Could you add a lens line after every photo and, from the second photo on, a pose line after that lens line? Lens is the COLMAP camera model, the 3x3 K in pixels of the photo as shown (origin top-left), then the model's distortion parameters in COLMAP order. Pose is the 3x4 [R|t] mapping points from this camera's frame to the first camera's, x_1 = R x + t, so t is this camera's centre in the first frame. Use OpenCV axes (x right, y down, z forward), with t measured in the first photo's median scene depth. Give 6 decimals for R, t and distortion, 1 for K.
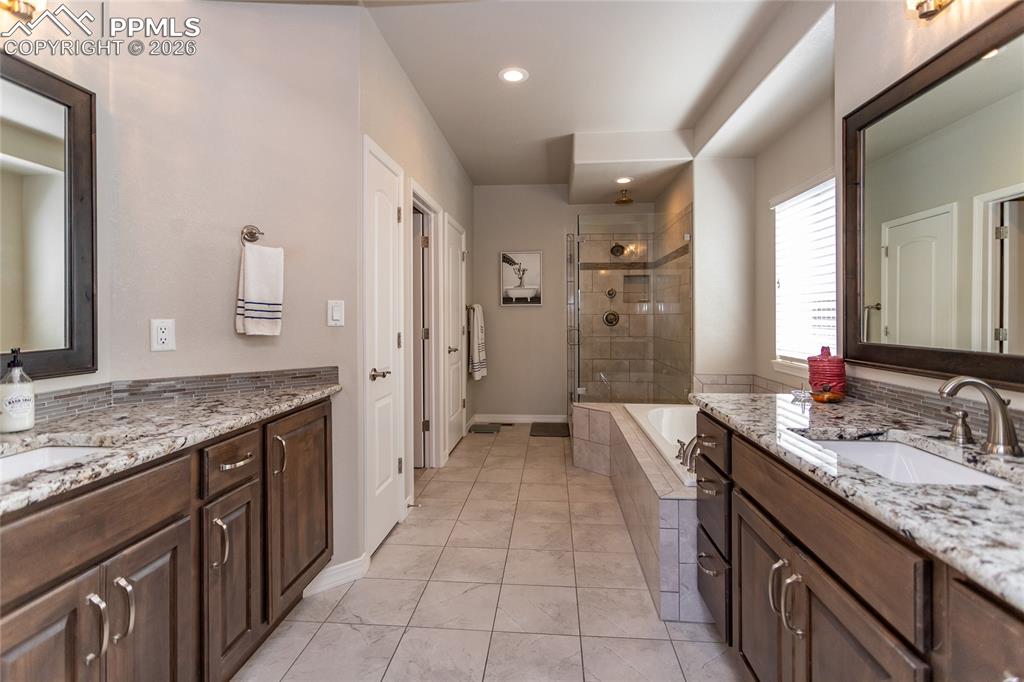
lens RADIAL K [[449.8, 0, 512.6], [0, 449.8, 310.7], [0, 0, 1]] dist [0.000653, 0.000050]
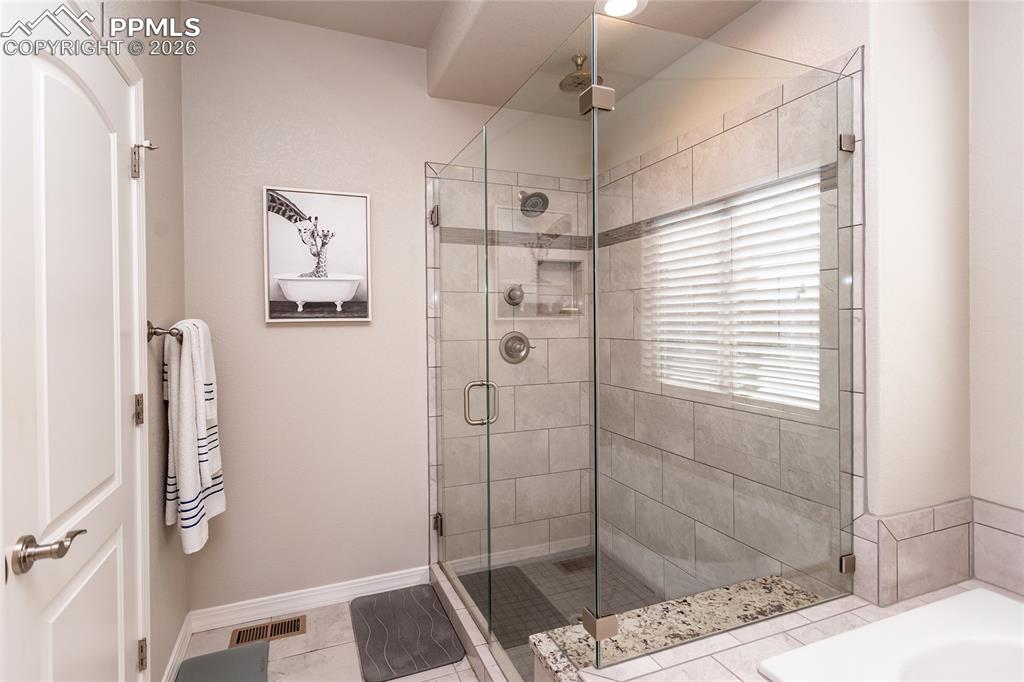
lens RADIAL K [[524.2, 0, 509.3], [0, 524.2, 320.6], [0, 0, 1]] dist [0.004222, 0.000527]
pose [[0.898919, -0.005655, 0.438078, -0.036404], [0.002809, 0.999971, 0.007144, -0.016344], [-0.438106, -0.005191, 0.898909, 0.527963]]
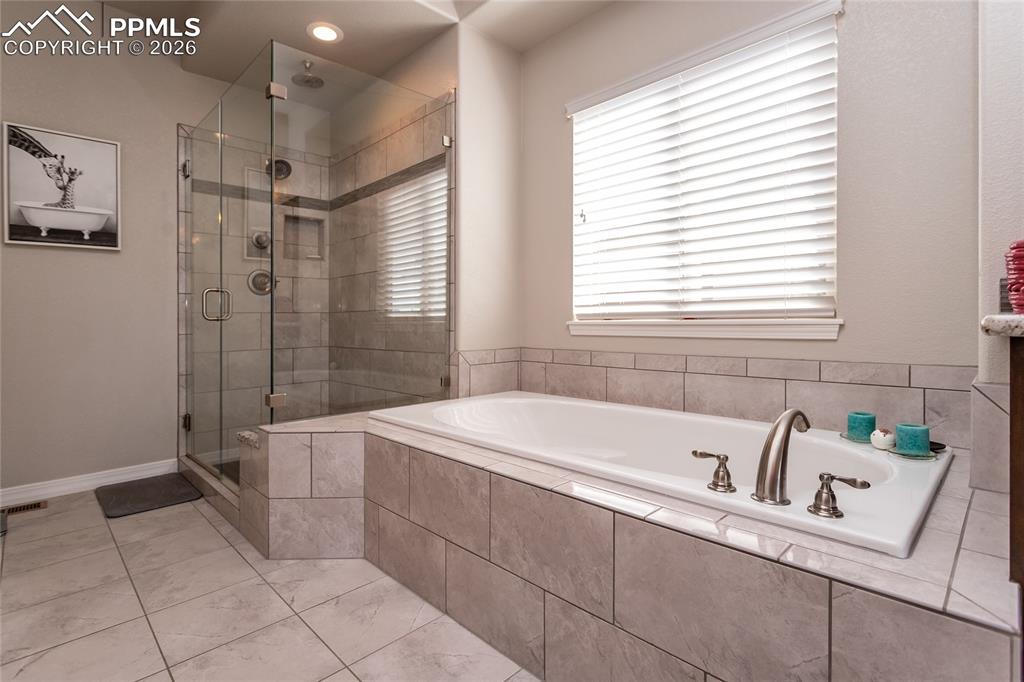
lens RADIAL K [[499.5, 0, 511.2], [0, 499.5, 308.6], [0, 0, 1]] dist [0.000487, 0.000512]
pose [[0.668874, 0.003878, 0.743366, -0.060591], [-0.003190, 0.999992, -0.002347, 0.056735], [-0.743369, -0.000801, 0.668881, 0.321666]]
